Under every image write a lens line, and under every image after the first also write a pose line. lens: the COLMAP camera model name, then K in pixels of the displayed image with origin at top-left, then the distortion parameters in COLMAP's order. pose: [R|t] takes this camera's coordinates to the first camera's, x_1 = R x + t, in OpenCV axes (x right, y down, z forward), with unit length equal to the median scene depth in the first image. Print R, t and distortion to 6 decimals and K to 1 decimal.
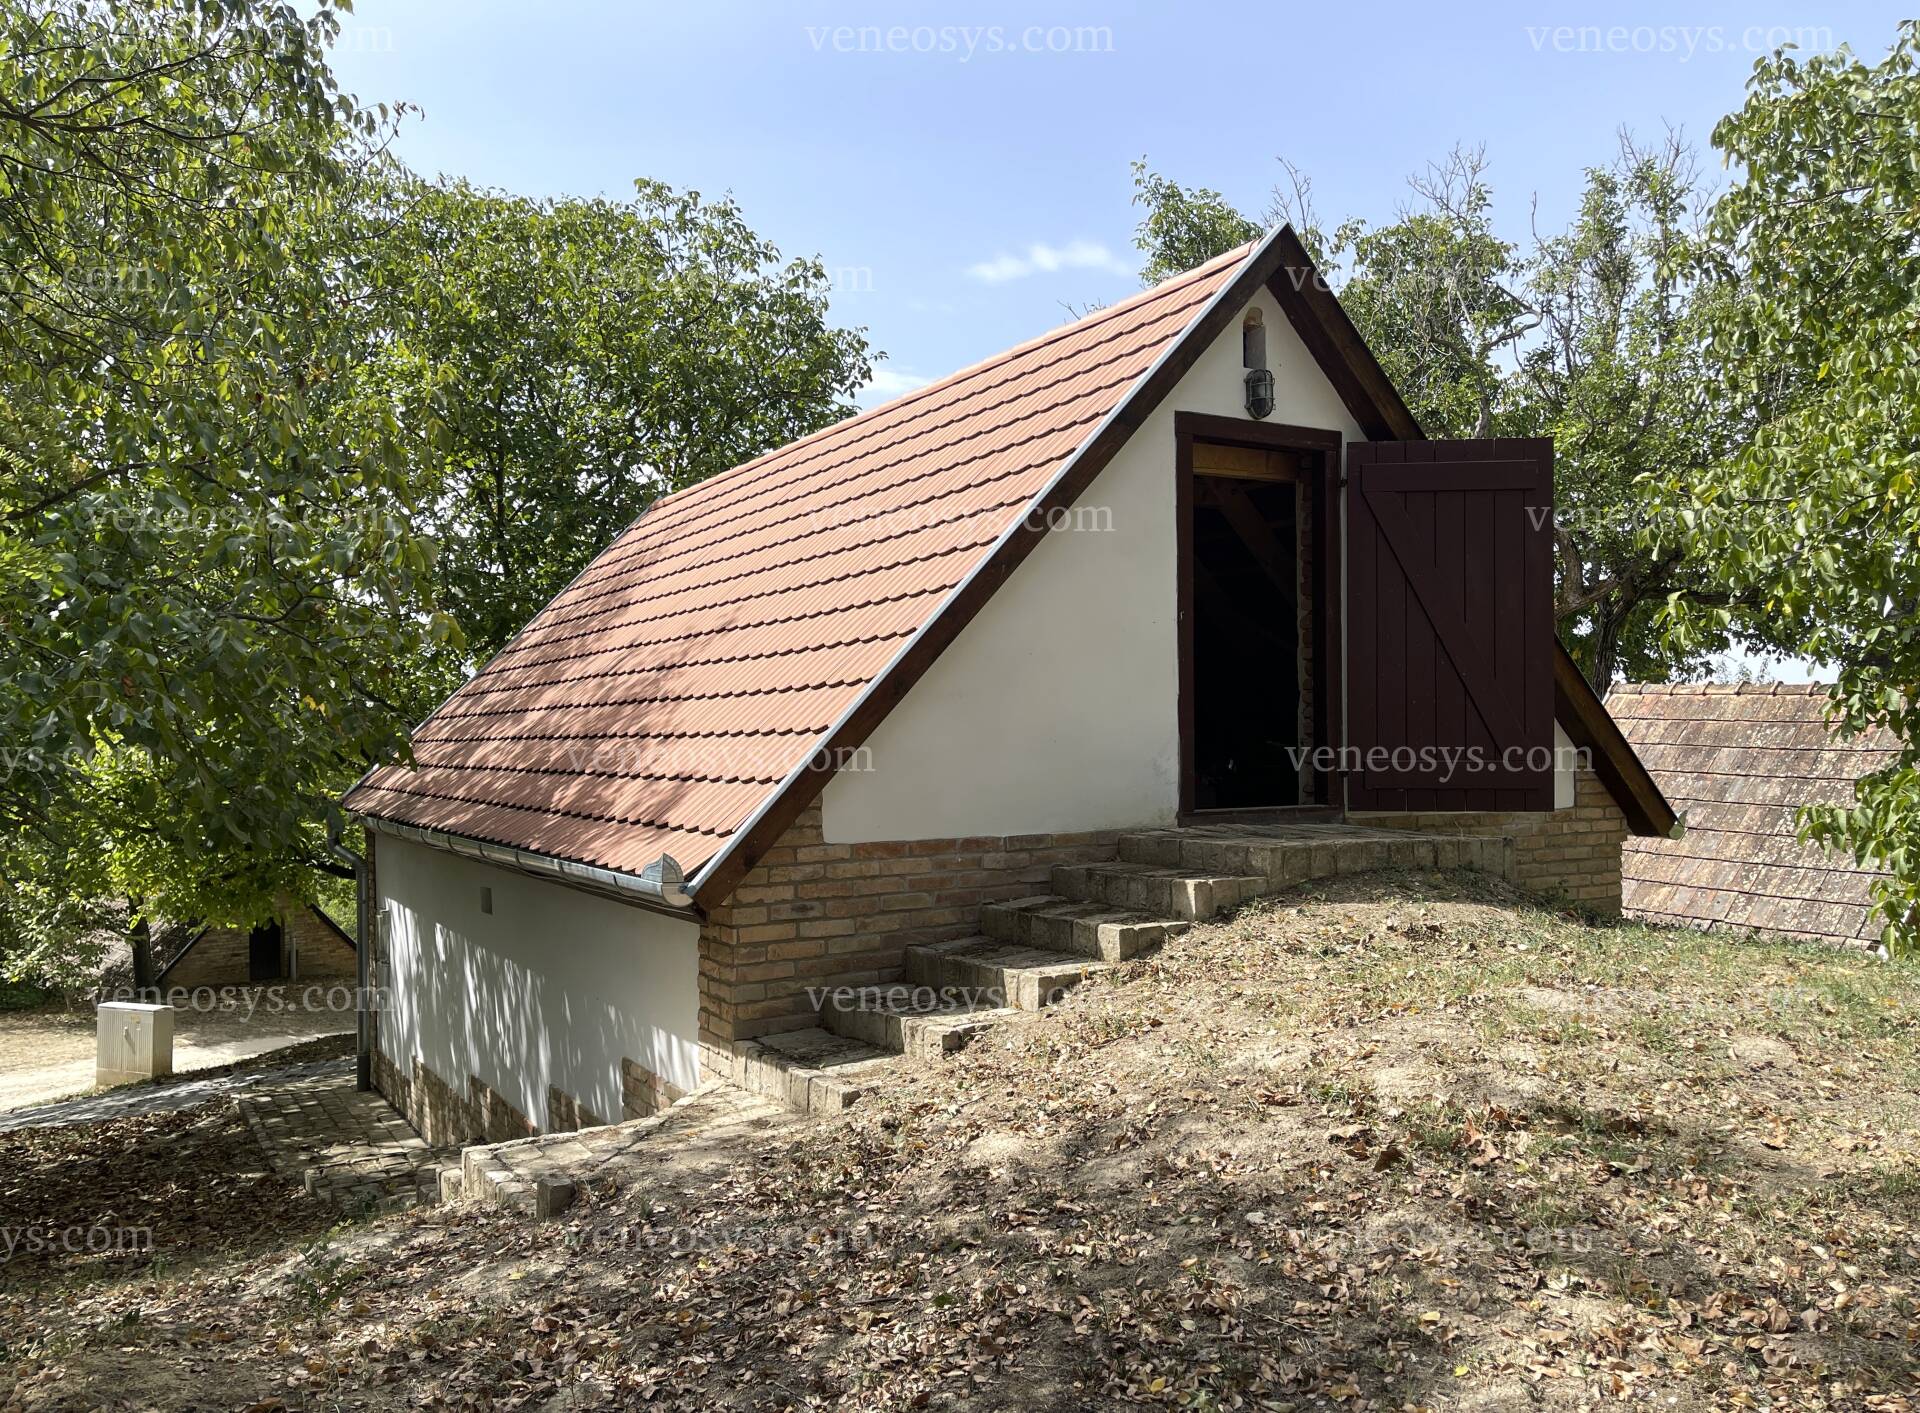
lens RADIAL K [[1449.5, 0, 960.0], [0, 1449.5, 706.5], [0, 0, 1]] dist [0.065523, -0.070082]
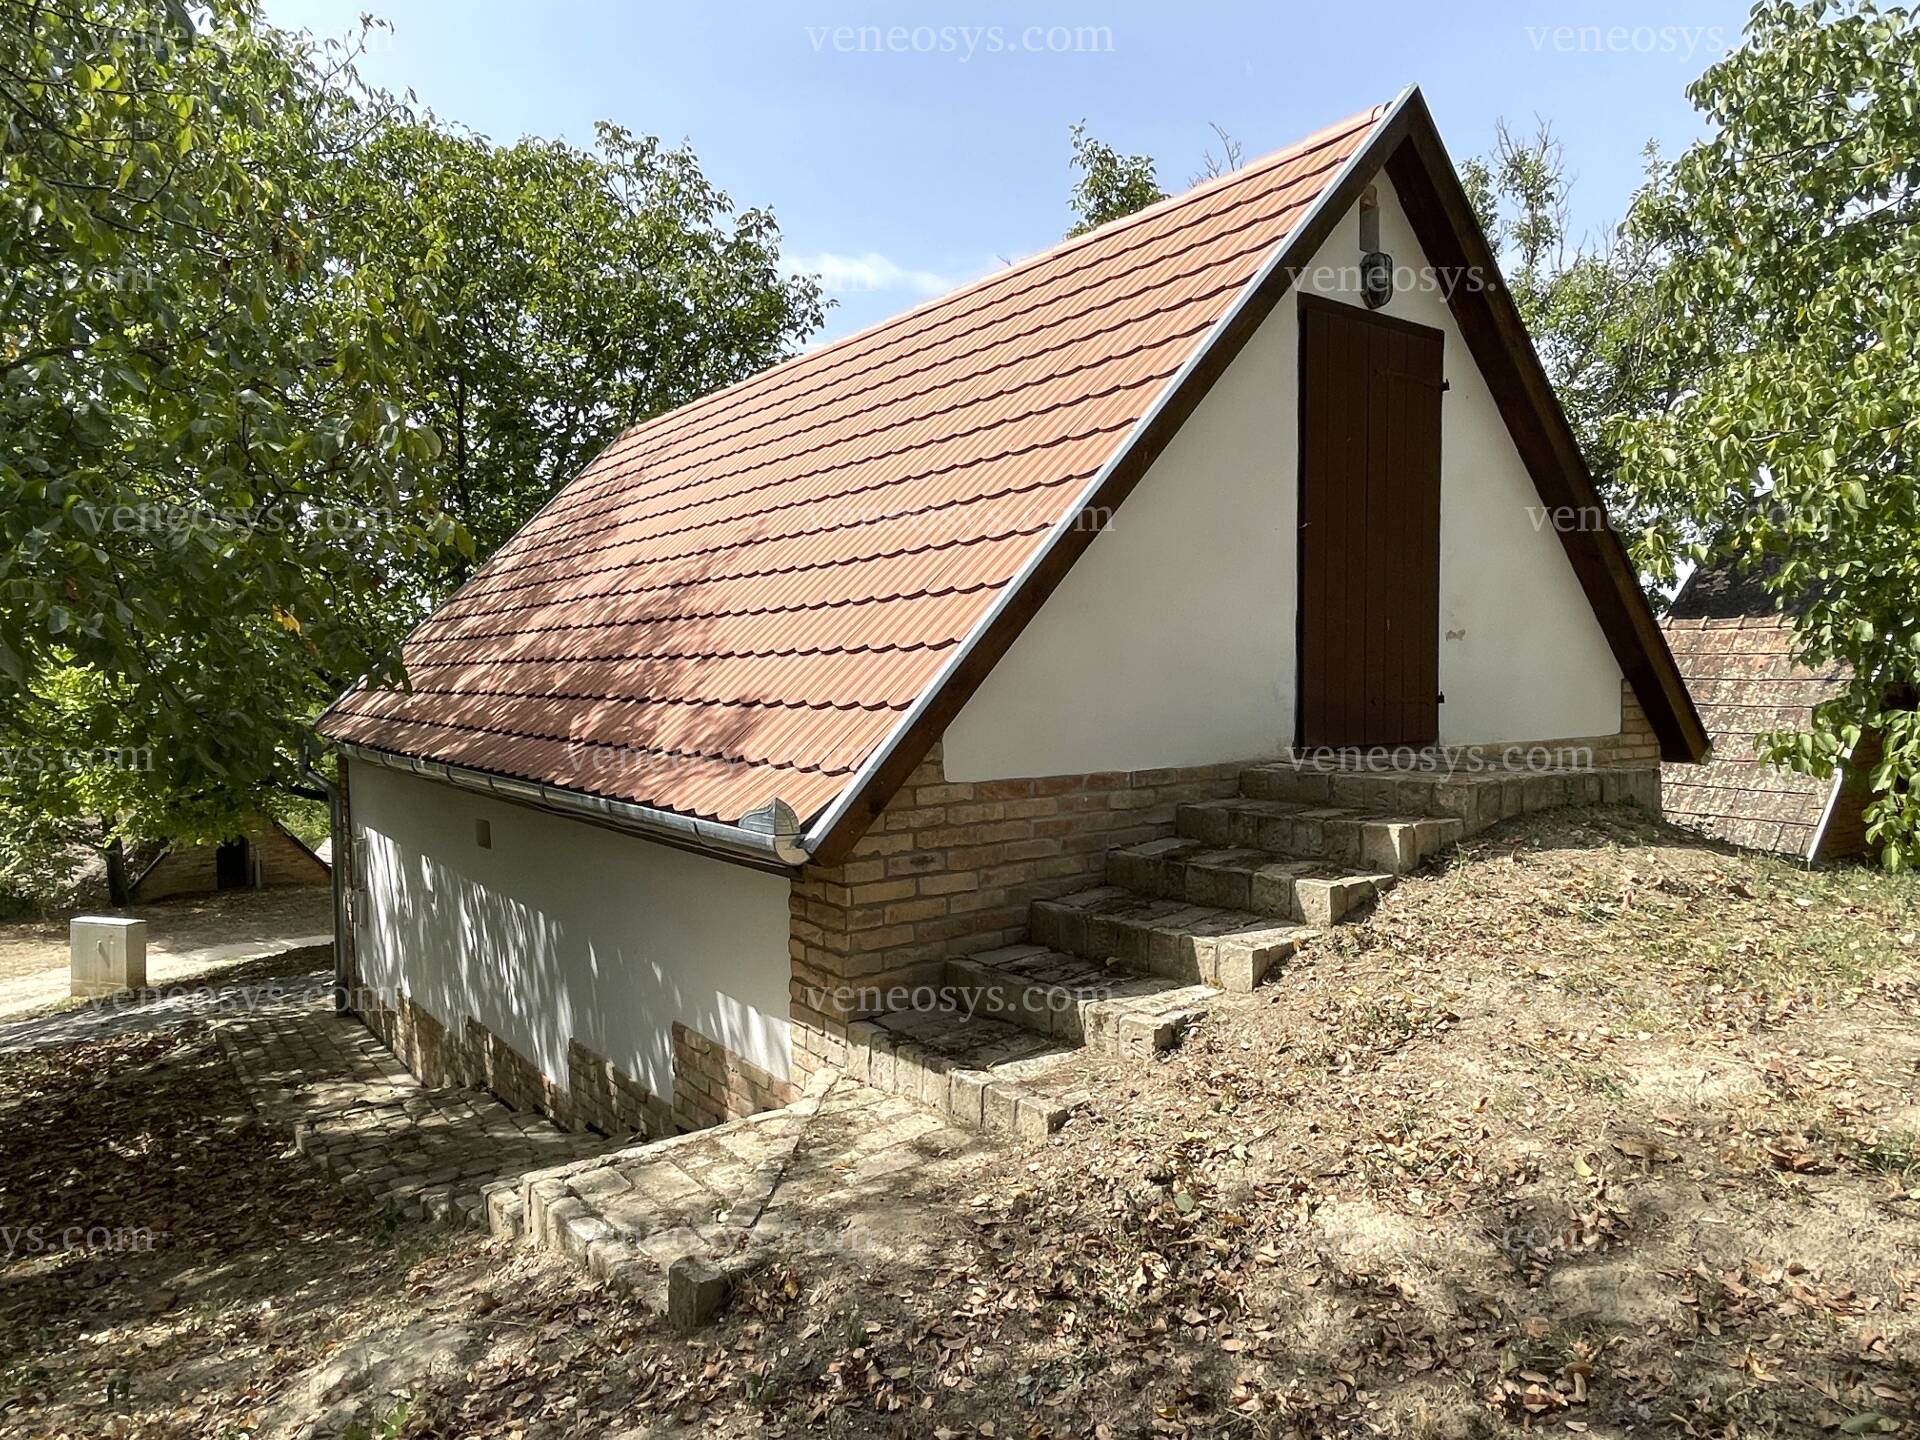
lens RADIAL K [[1246.8, 0, 958.3], [0, 1246.8, 700.1], [0, 0, 1]] dist [-0.001750, -0.002767]
pose [[0.996053, 0.001529, 0.088745, -0.082522], [-0.005482, 0.999002, 0.044322, 0.008912], [-0.088589, -0.044634, 0.995068, 0.162491]]
